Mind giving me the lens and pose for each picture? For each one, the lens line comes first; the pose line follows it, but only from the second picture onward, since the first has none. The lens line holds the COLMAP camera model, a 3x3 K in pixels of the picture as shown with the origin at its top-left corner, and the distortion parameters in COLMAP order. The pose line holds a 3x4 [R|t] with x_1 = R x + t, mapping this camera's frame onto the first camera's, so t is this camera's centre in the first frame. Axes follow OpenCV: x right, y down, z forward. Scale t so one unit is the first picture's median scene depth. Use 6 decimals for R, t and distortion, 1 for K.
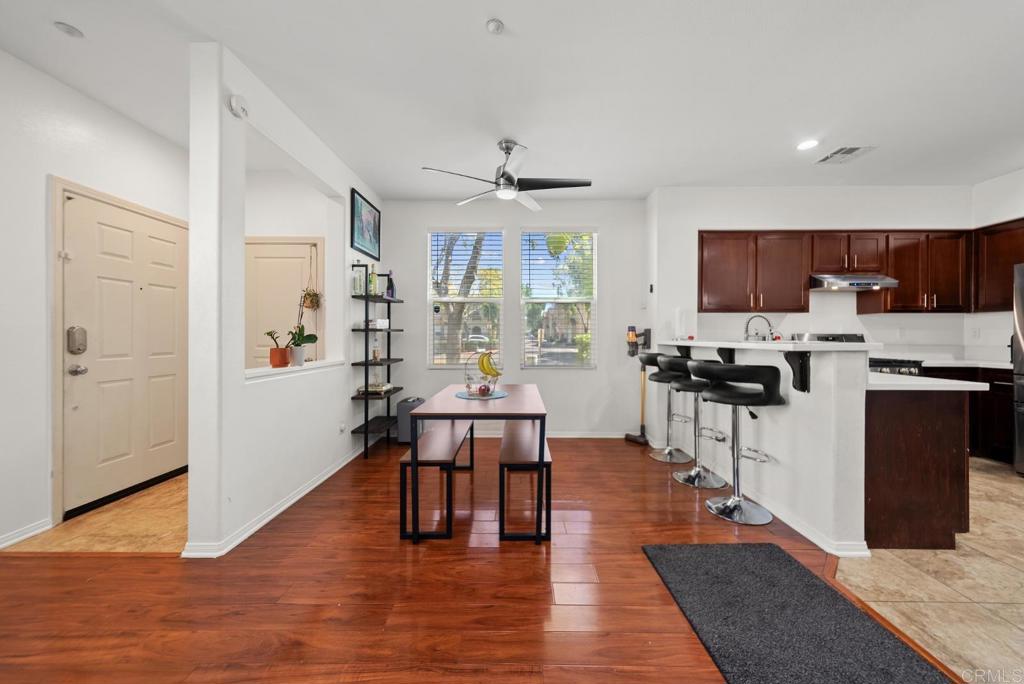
lens RADIAL K [[356.9, 0, 521.7], [0, 356.9, 334.5], [0, 0, 1]] dist [-0.000540, 0.000256]
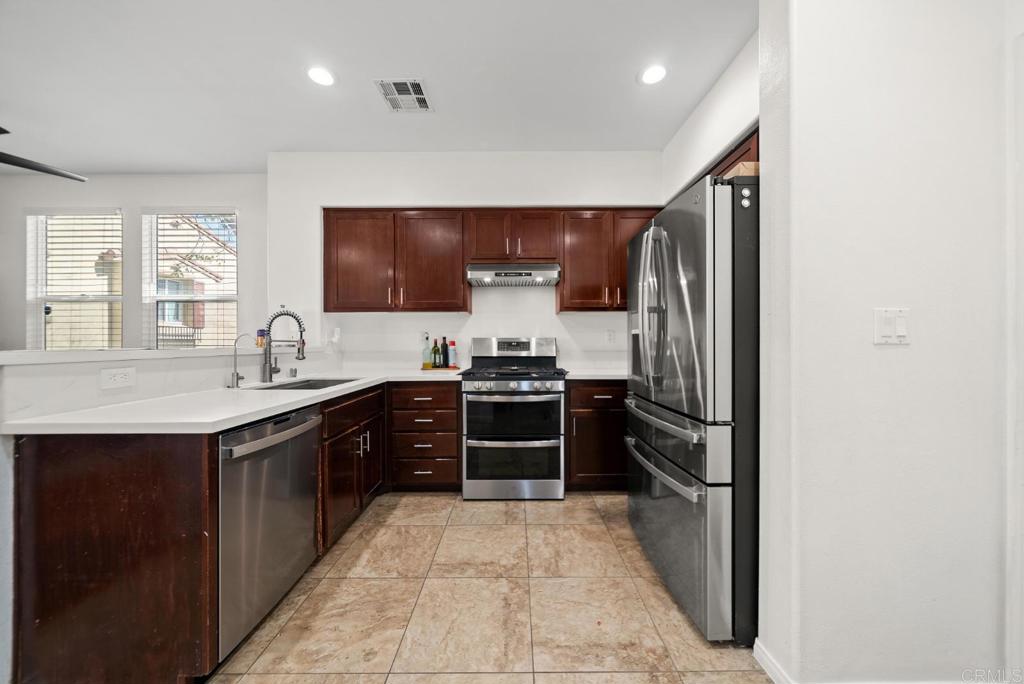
lens RADIAL K [[356.9, 0, 514.4], [0, 356.9, 342.2], [0, 0, 1]] dist [-0.000540, 0.000256]
pose [[0.999741, -0.007099, 0.021620, 0.895961], [0.007056, 0.999973, 0.002040, 0.005930], [-0.021634, -0.001887, 0.999764, 0.206590]]
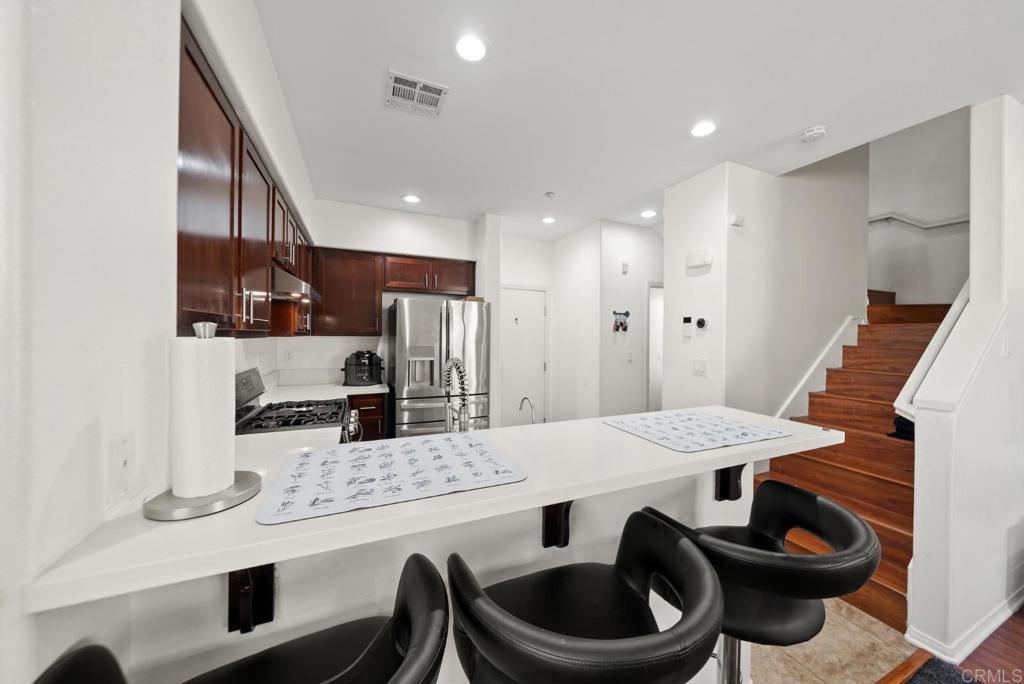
lens RADIAL K [[356.9, 0, 507.1], [0, 356.9, 339.0], [0, 0, 1]] dist [-0.000540, 0.000256]
pose [[-0.391238, -0.012680, 0.920202, 0.203788], [-0.012824, 0.999883, 0.008326, -0.066001], [-0.920200, -0.008543, -0.391355, 0.888573]]
